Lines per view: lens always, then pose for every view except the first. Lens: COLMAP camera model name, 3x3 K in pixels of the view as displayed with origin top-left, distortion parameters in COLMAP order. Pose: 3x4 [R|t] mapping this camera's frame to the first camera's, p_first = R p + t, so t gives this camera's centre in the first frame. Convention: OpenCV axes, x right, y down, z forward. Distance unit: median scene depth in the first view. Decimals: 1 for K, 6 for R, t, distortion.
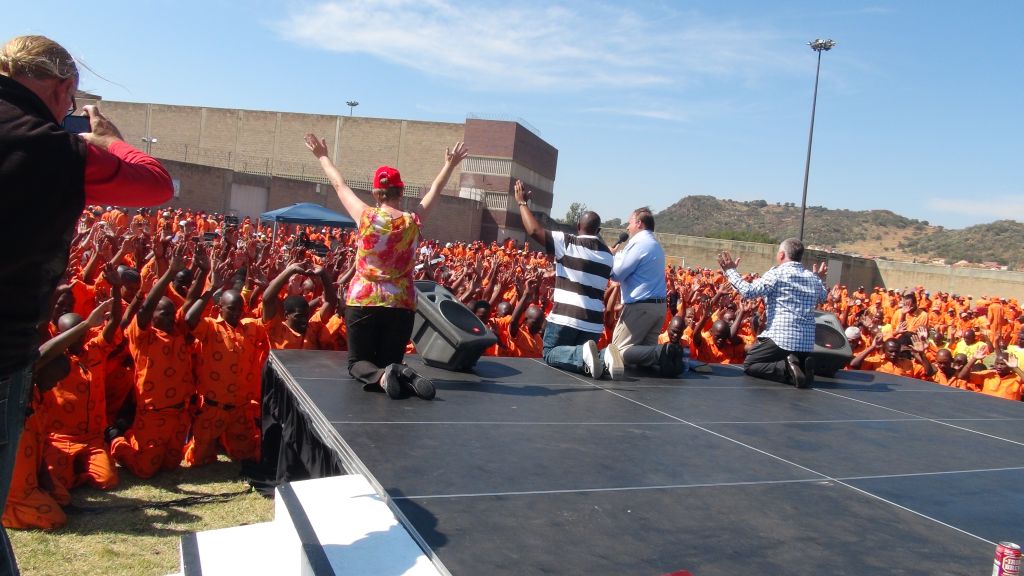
lens RADIAL K [[754.2, 0, 514.7], [0, 754.2, 290.4], [0, 0, 1]] dist [0.001868, -0.008400]
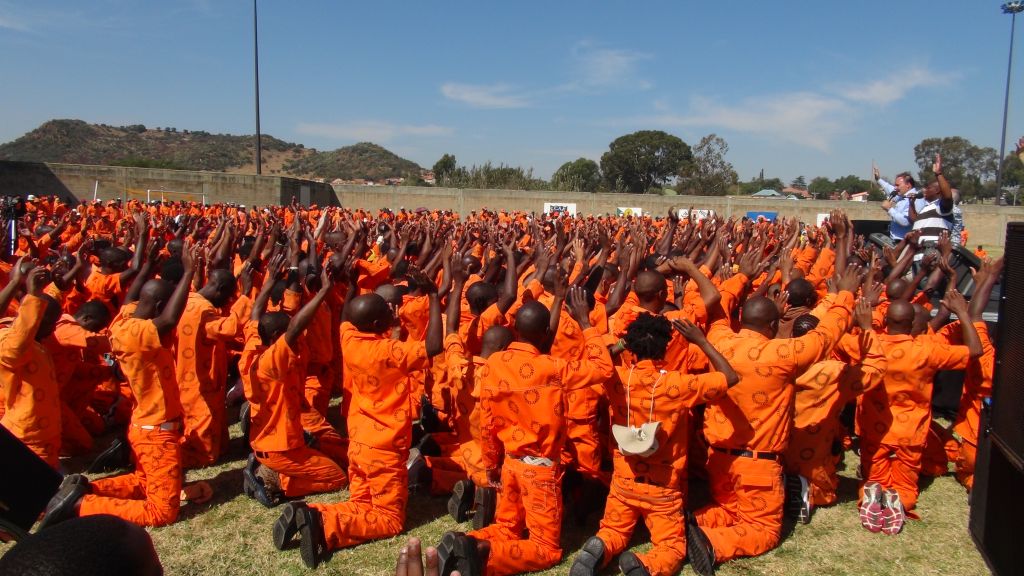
lens RADIAL K [[742.3, 0, 508.1], [0, 742.3, 281.5], [0, 0, 1]] dist [0.002494, -0.006341]
pose [[0.717864, -0.143242, 0.681288, -0.094832], [0.082062, 0.989192, 0.121512, -0.010025], [-0.691330, -0.031322, 0.721860, 0.035454]]
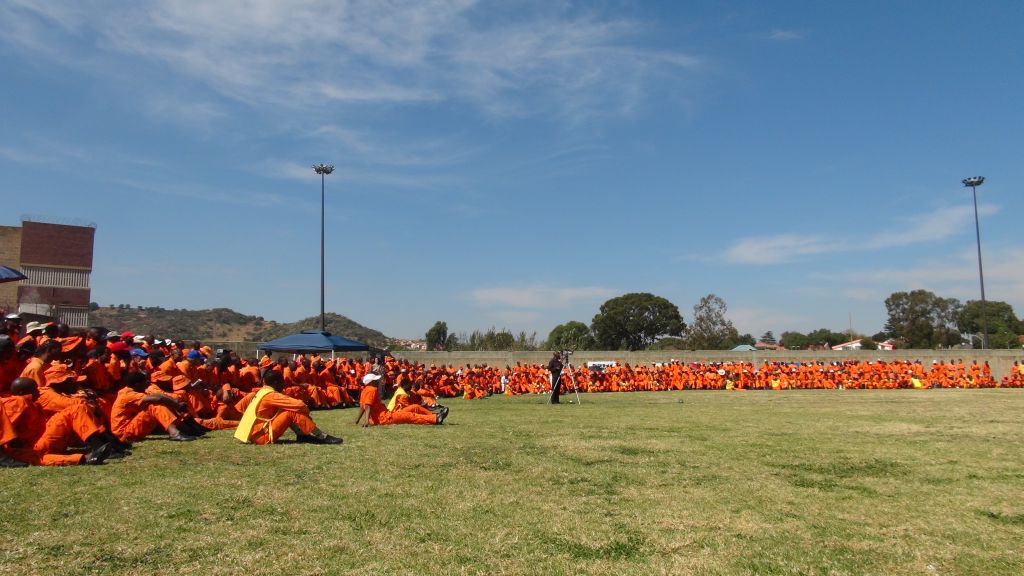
lens RADIAL K [[754.2, 0, 508.4], [0, 754.2, 292.6], [0, 0, 1]] dist [0.001868, -0.008400]
pose [[0.675621, -0.023336, 0.736880, -0.266692], [0.117727, 0.990088, -0.076586, -0.020004], [-0.727789, 0.138494, 0.671672, 0.056592]]
